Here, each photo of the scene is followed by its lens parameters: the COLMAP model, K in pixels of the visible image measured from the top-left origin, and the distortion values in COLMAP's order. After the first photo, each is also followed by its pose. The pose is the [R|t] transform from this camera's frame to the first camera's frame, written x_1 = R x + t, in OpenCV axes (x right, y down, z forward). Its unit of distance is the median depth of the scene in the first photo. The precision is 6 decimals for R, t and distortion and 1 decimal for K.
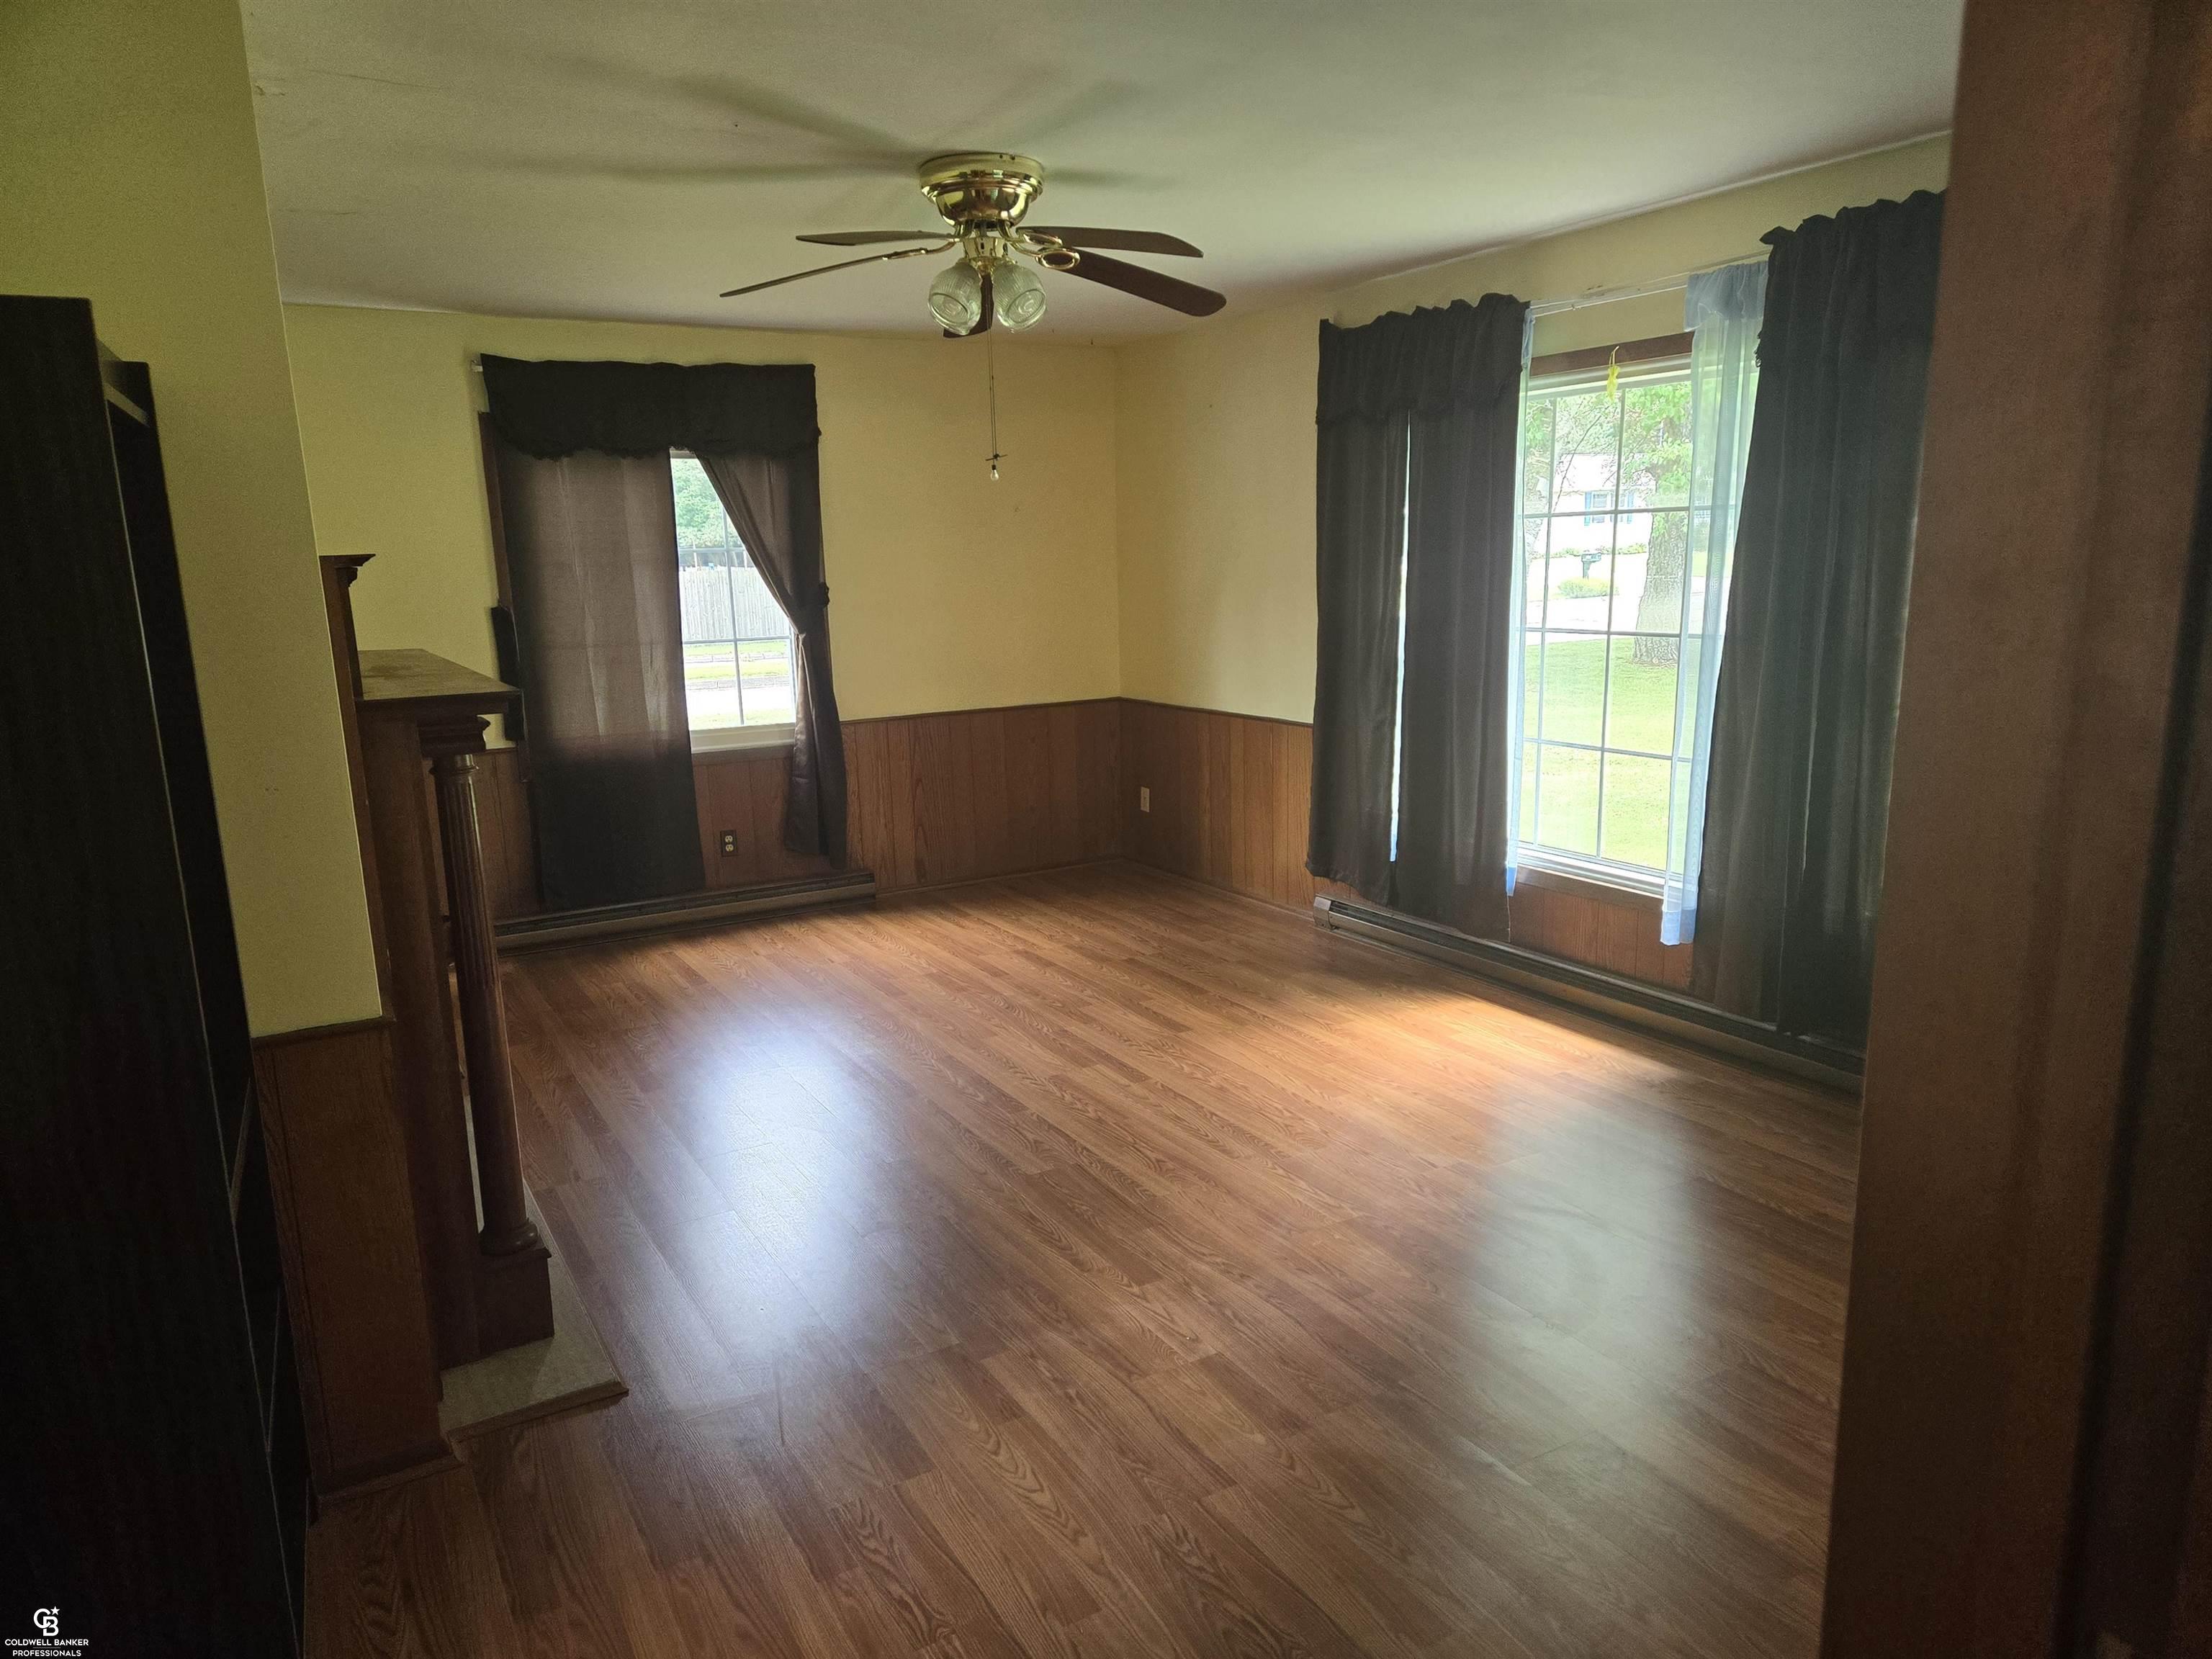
lens RADIAL K [[1443.8, 0, 1093.5], [0, 1443.8, 842.1], [0, 0, 1]] dist [0.080671, -0.061287]
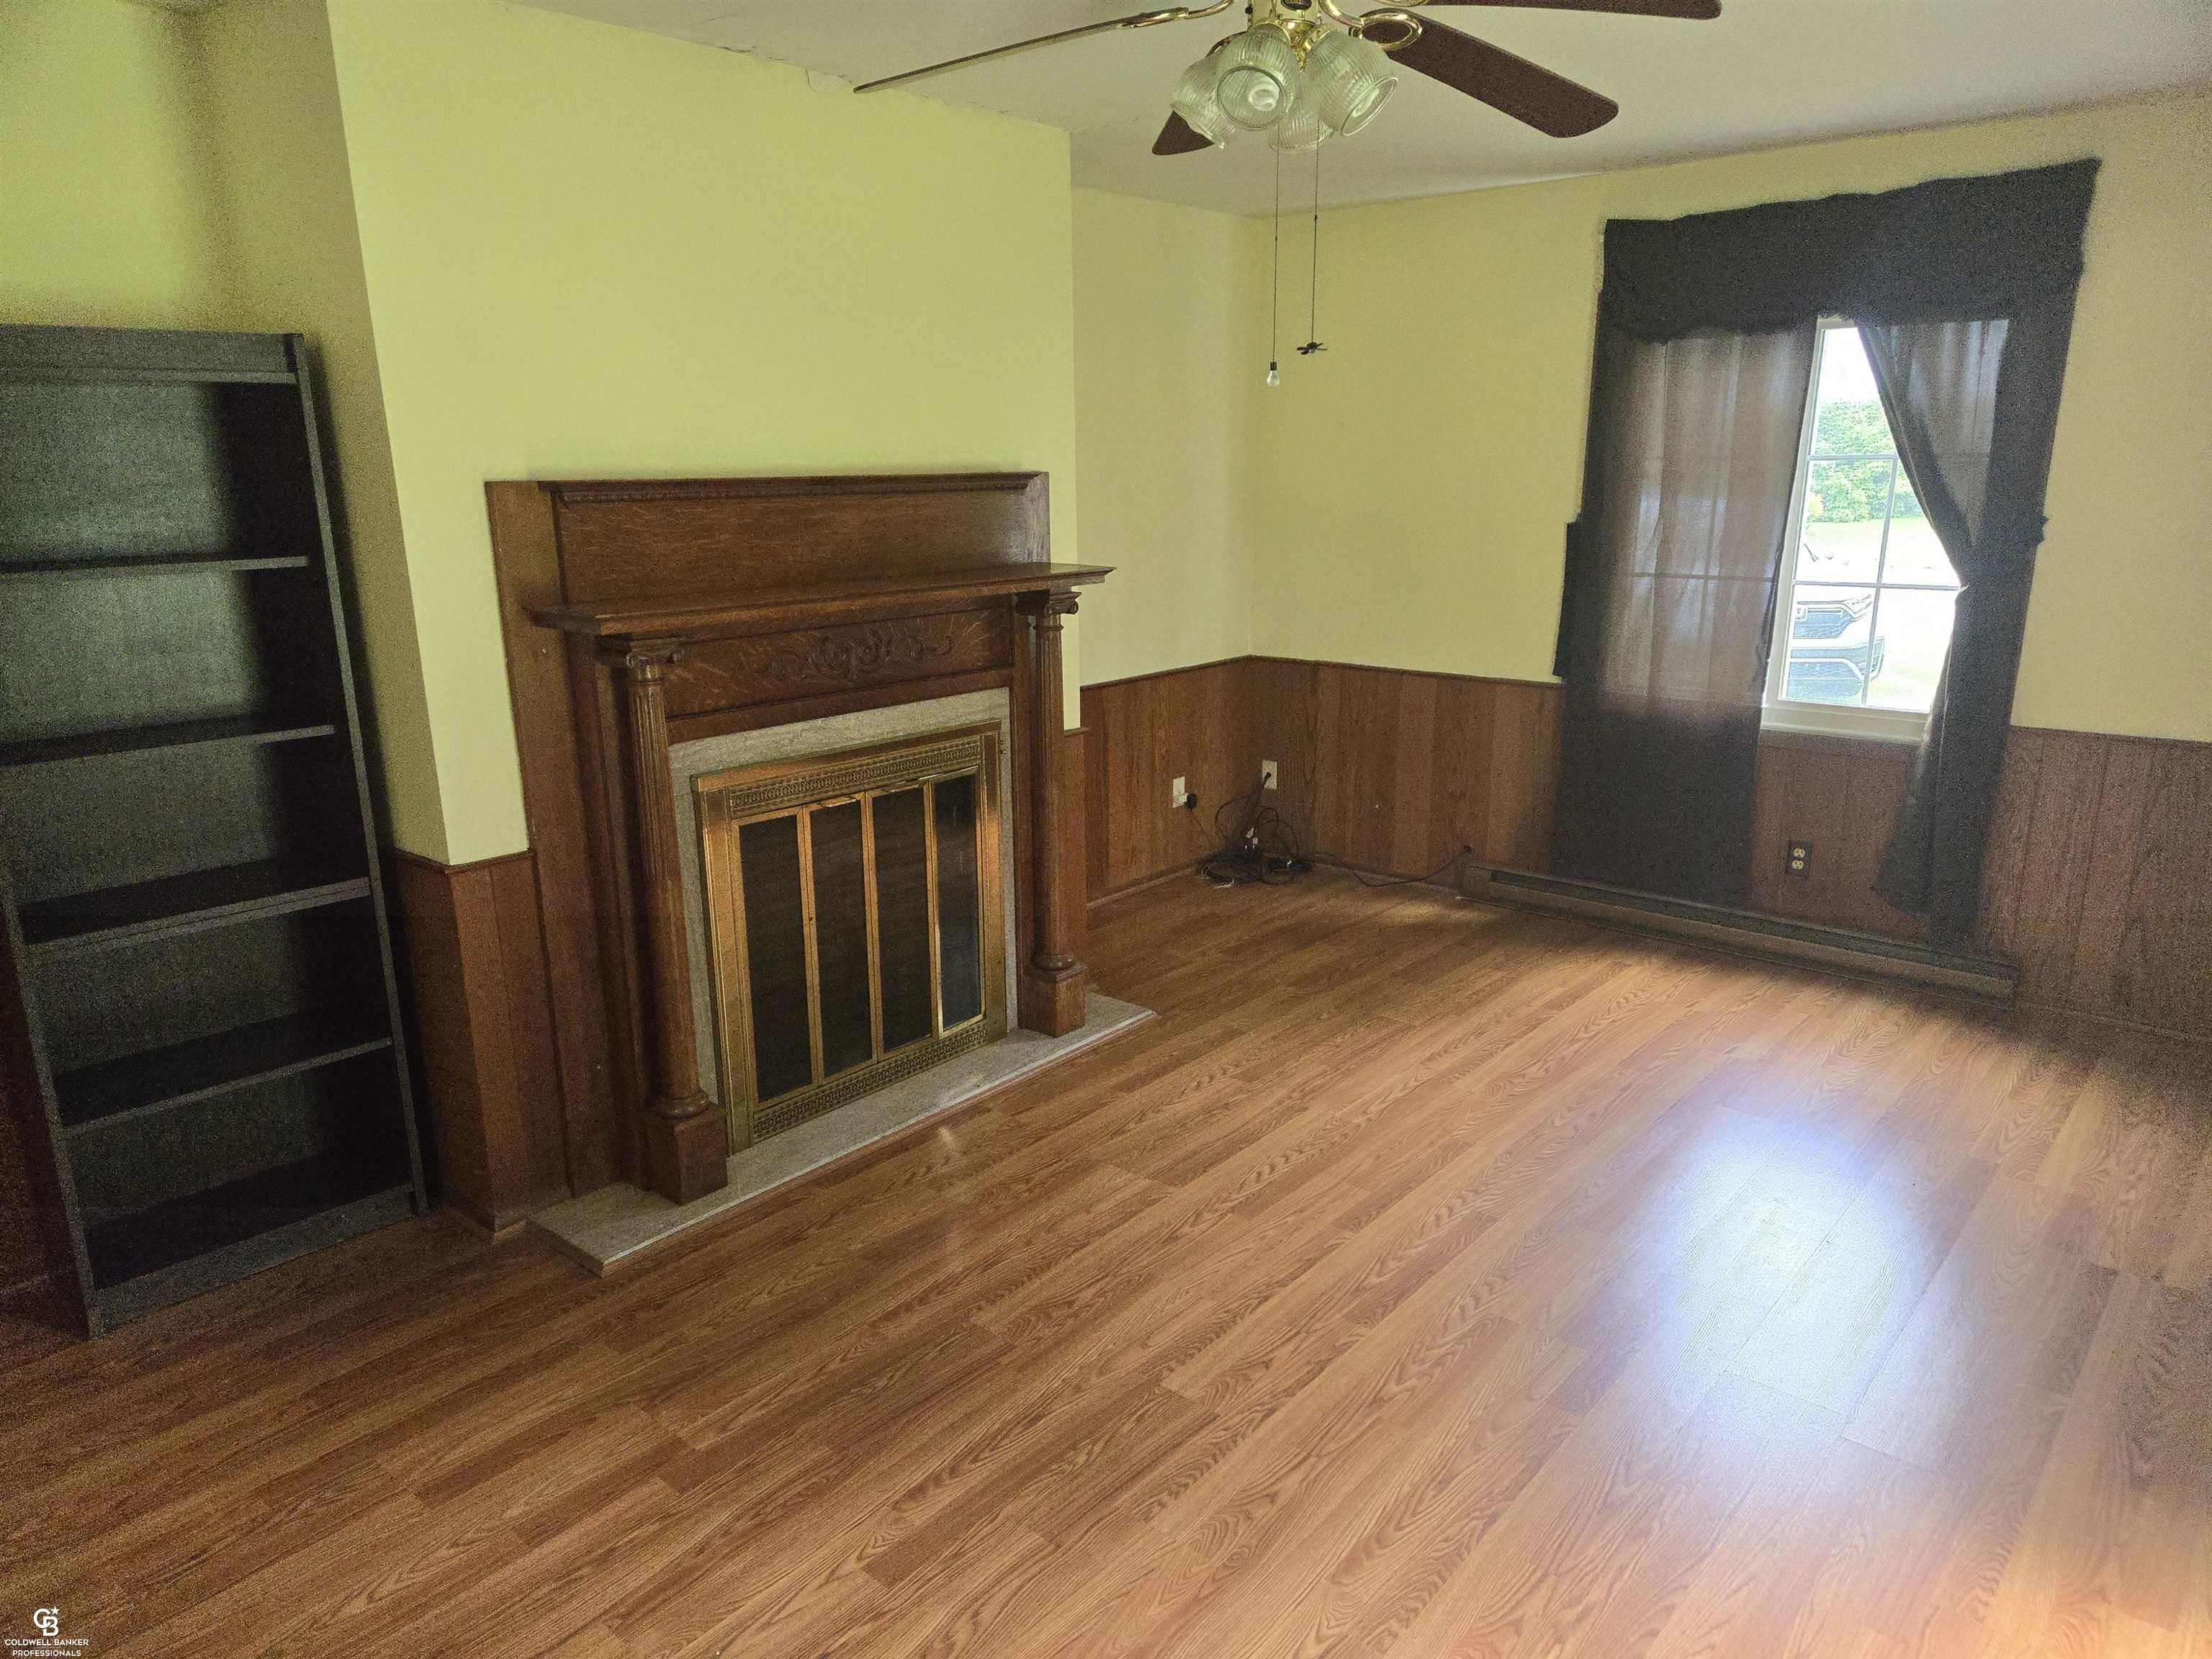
lens RADIAL K [[1443.8, 0, 1093.5], [0, 1443.8, 842.1], [0, 0, 1]] dist [0.080671, -0.061287]
pose [[0.340956, 0.264054, -0.902233, 0.315458], [-0.187136, 0.959598, 0.210124, -0.102802], [0.921265, 0.097198, 0.376595, 0.410353]]
